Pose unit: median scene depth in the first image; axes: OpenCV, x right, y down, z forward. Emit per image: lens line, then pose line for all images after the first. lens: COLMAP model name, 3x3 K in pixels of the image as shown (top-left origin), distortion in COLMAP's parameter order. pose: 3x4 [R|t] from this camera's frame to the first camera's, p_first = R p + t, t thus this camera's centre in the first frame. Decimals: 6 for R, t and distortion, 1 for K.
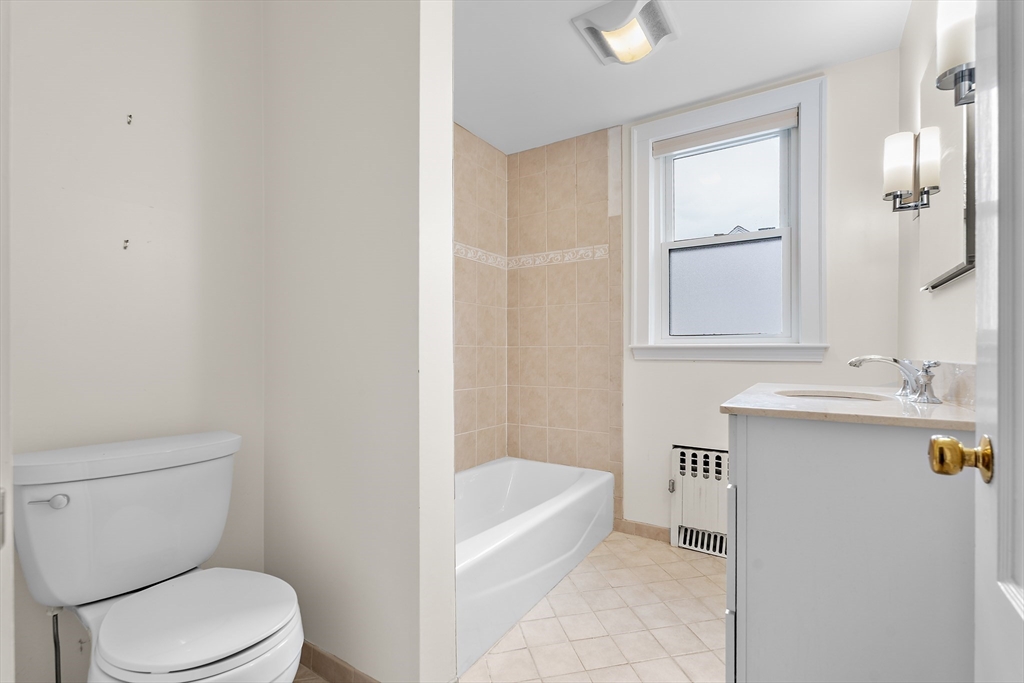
lens RADIAL K [[454.7, 0, 515.6], [0, 454.7, 348.3], [0, 0, 1]] dist [-0.002691, -0.000515]
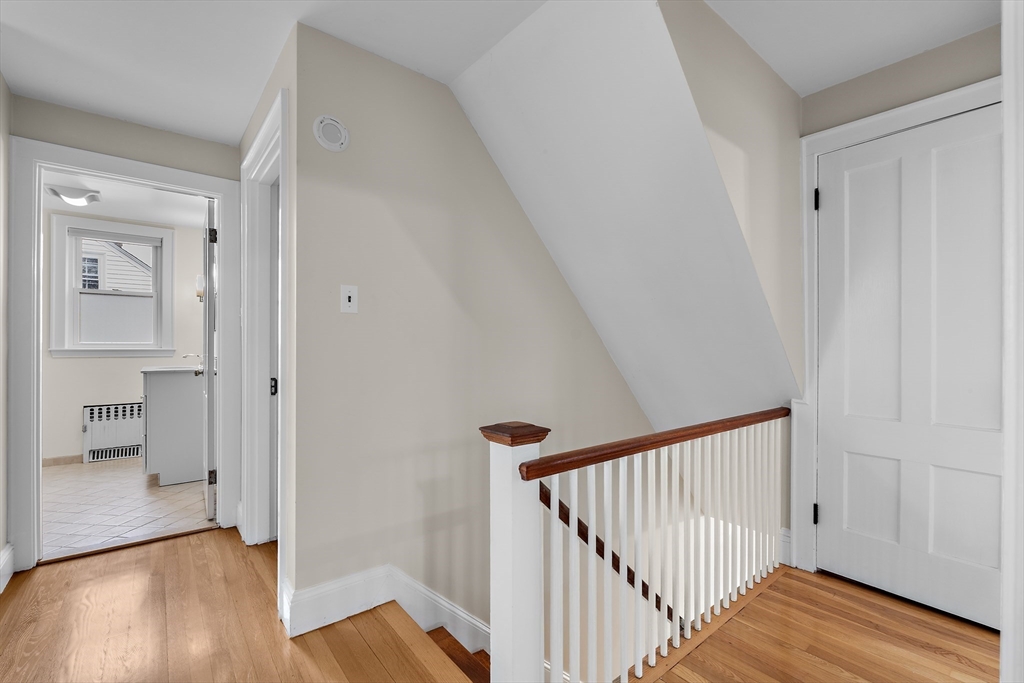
lens RADIAL K [[454.7, 0, 515.4], [0, 454.7, 345.1], [0, 0, 1]] dist [-0.002691, -0.000515]
pose [[0.315868, 0.002276, 0.948800, -0.808435], [-0.002787, 0.999995, -0.001471, -0.024509], [-0.948799, -0.002180, 0.315873, -1.157522]]
